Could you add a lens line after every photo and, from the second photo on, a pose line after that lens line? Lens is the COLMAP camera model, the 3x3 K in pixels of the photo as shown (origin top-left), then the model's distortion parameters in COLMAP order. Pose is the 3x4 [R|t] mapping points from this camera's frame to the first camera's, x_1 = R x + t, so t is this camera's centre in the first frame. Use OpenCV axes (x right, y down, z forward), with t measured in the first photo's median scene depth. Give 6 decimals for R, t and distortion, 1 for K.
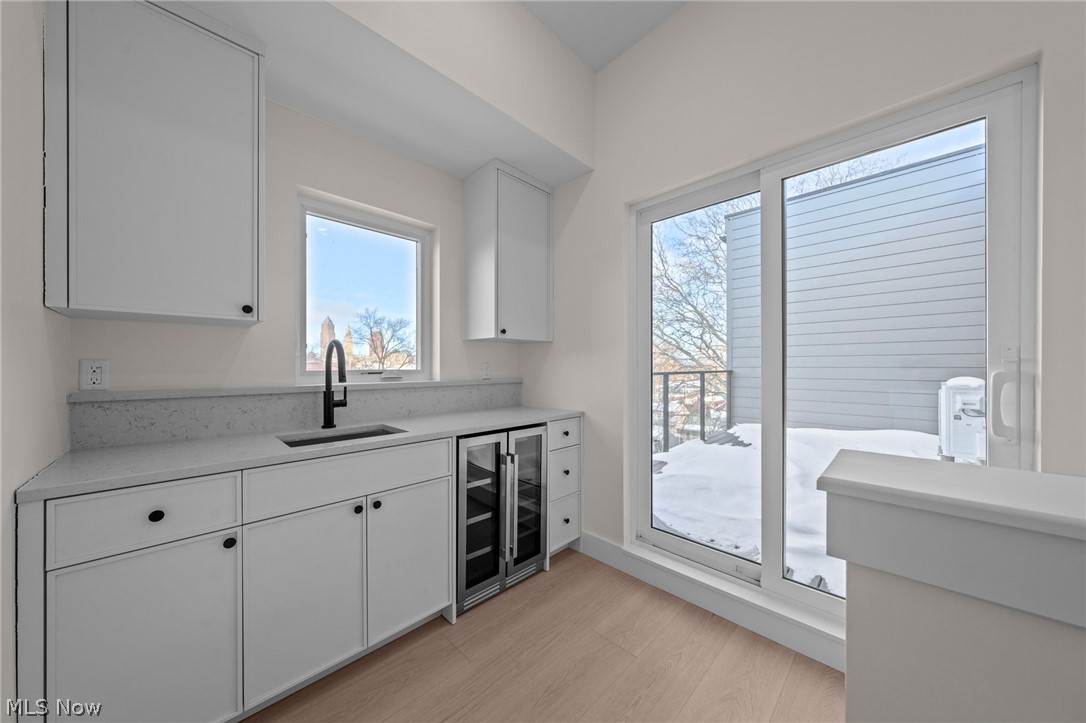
lens RADIAL K [[372.1, 0, 545.9], [0, 372.1, 367.9], [0, 0, 1]] dist [-0.008745, 0.000302]
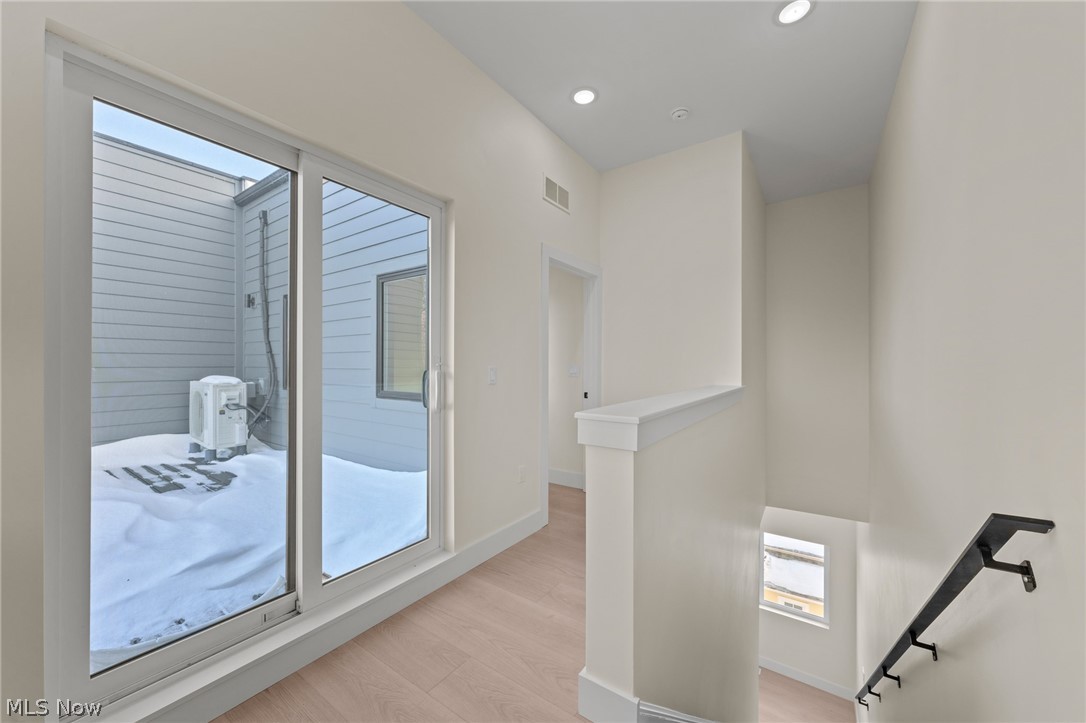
lens RADIAL K [[391.7, 0, 542.3], [0, 391.7, 362.5], [0, 0, 1]] dist [-0.000935, -0.000177]
pose [[-0.180668, 0.009618, 0.983497, -0.215656], [0.000984, 0.999953, -0.009598, -0.002998], [-0.983544, -0.000766, -0.180669, 0.275969]]
